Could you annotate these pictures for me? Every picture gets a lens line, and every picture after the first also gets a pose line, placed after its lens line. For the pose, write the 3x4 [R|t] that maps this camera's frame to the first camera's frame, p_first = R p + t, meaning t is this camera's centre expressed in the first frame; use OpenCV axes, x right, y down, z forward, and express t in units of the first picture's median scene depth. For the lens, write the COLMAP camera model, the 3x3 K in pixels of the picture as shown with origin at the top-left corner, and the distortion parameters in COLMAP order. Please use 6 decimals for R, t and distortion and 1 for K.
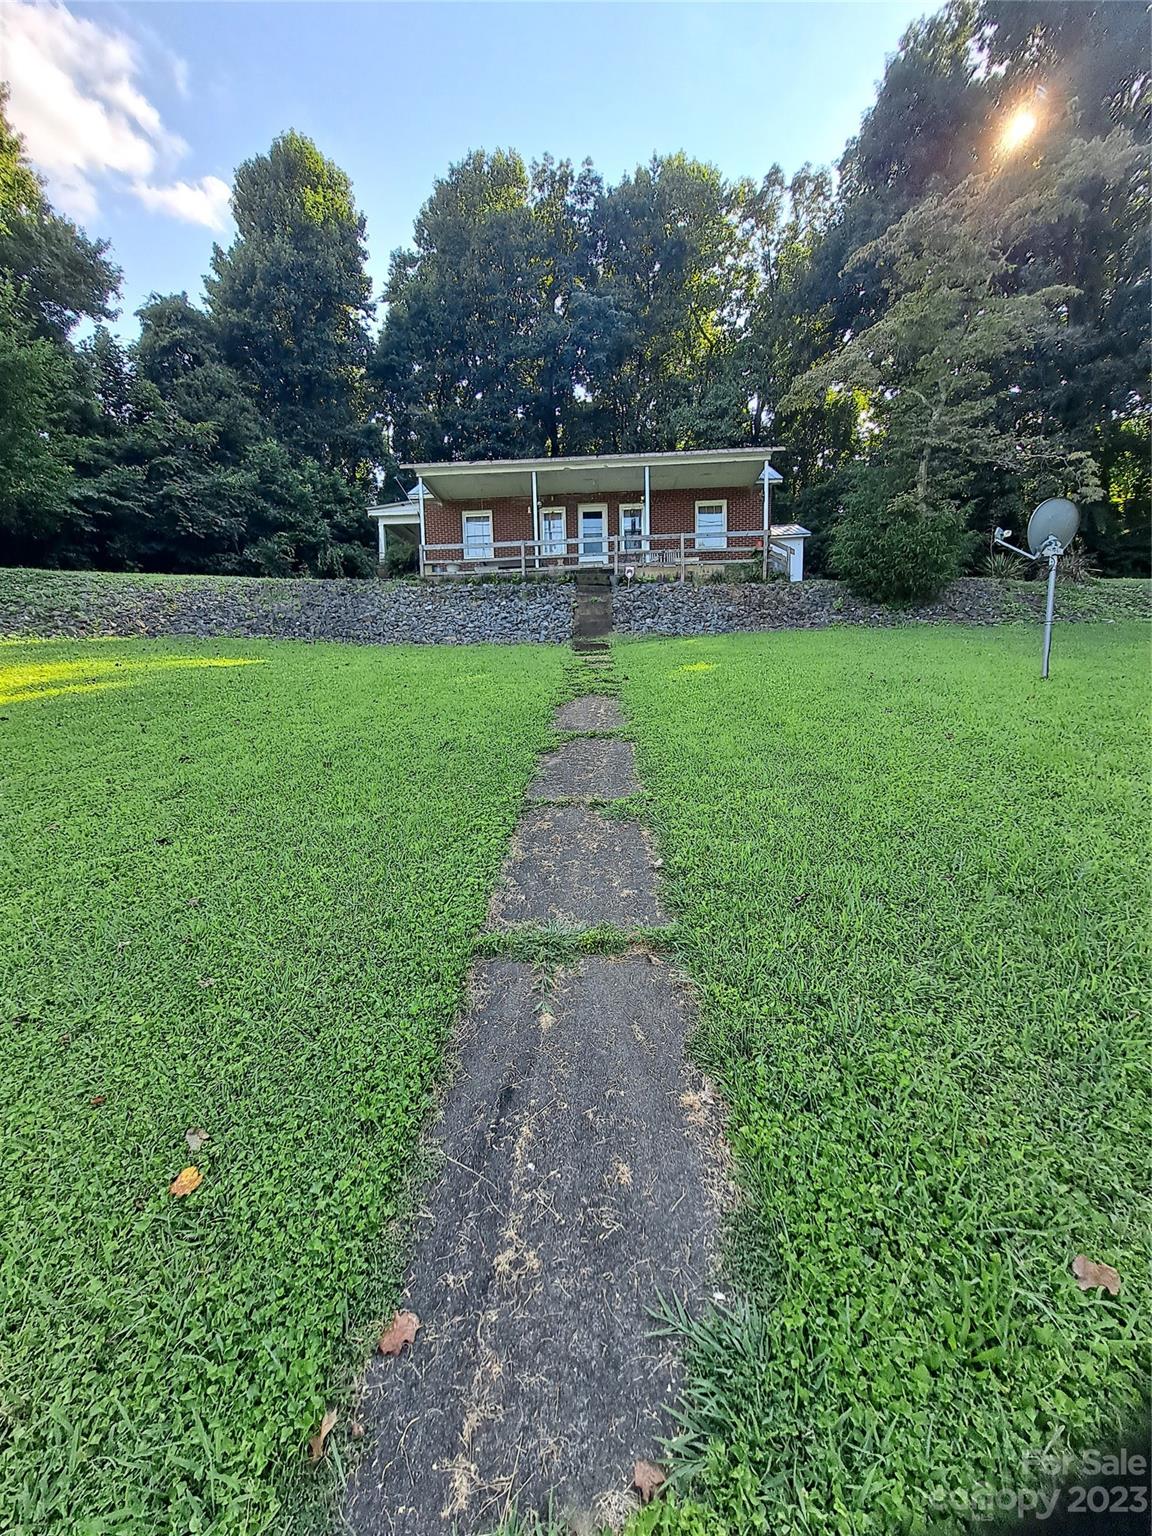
lens RADIAL K [[613.7, 0, 576.0], [0, 613.7, 768.0], [0, 0, 1]] dist [-0.014287, -0.000140]
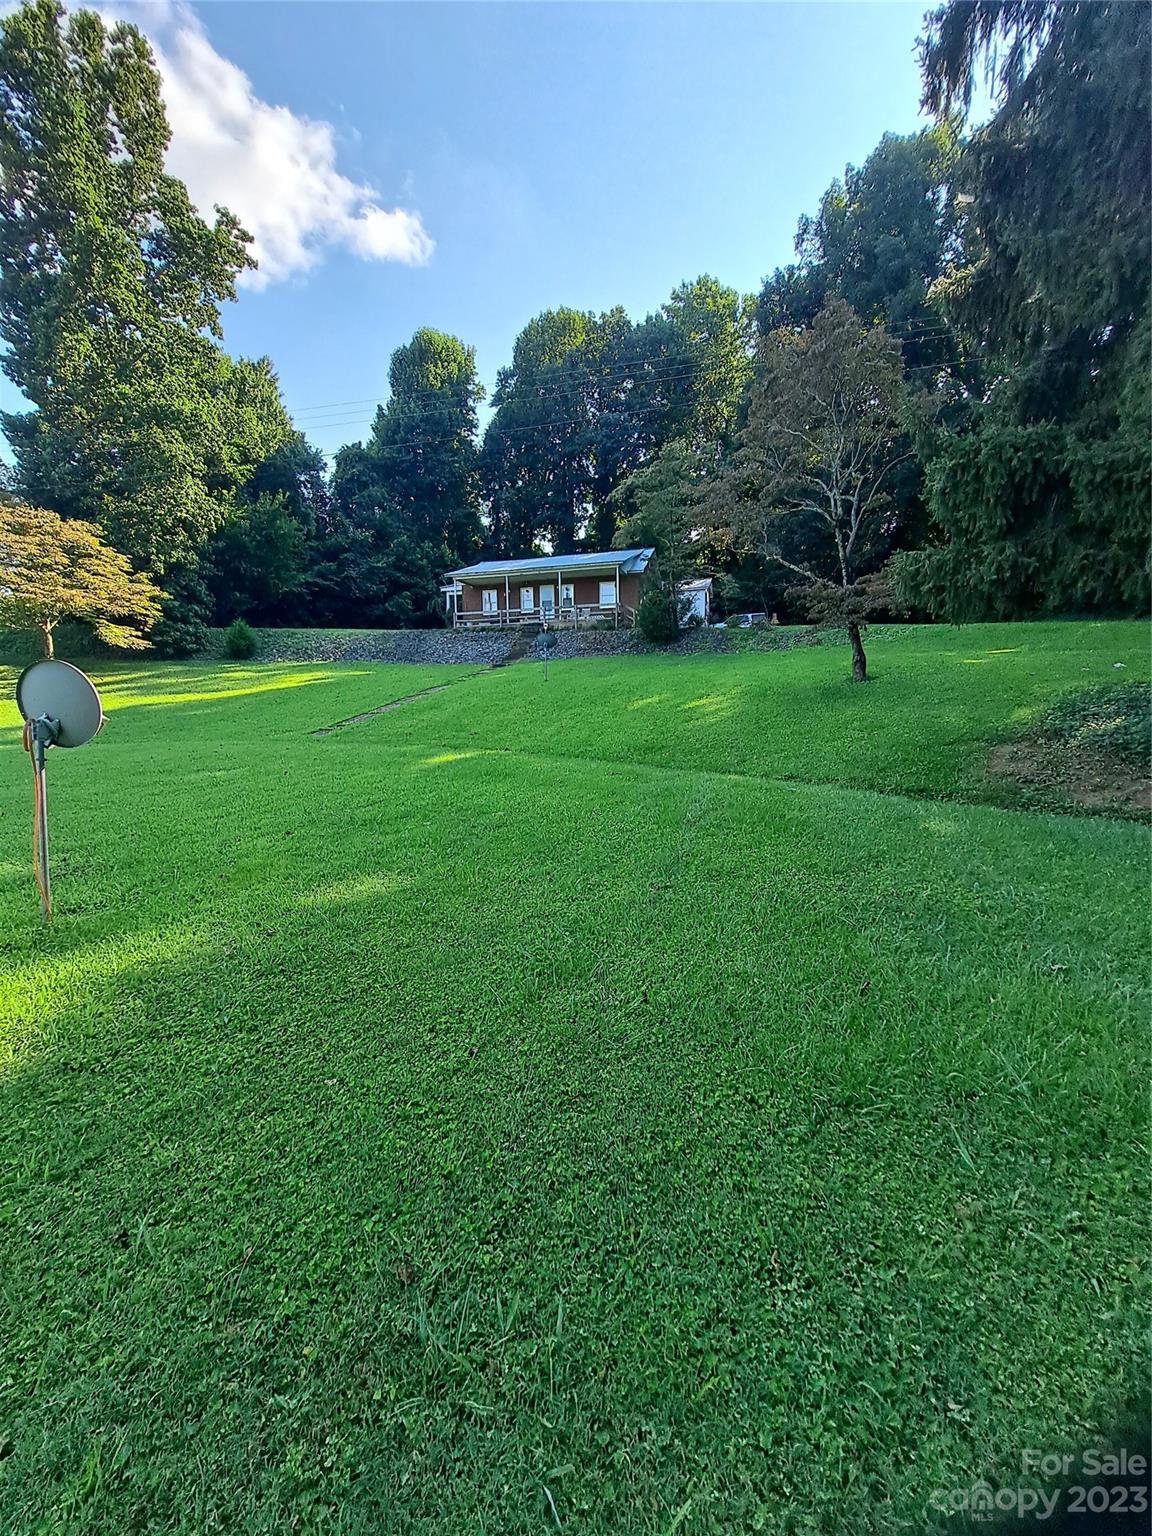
lens RADIAL K [[610.0, 0, 576.0], [0, 610.0, 778.4], [0, 0, 1]] dist [-0.014307, -0.000525]
pose [[0.971830, 0.041728, -0.231958, 0.457554], [-0.037588, 0.999046, 0.022242, 0.090757], [0.232665, -0.012897, 0.972471, -0.636974]]
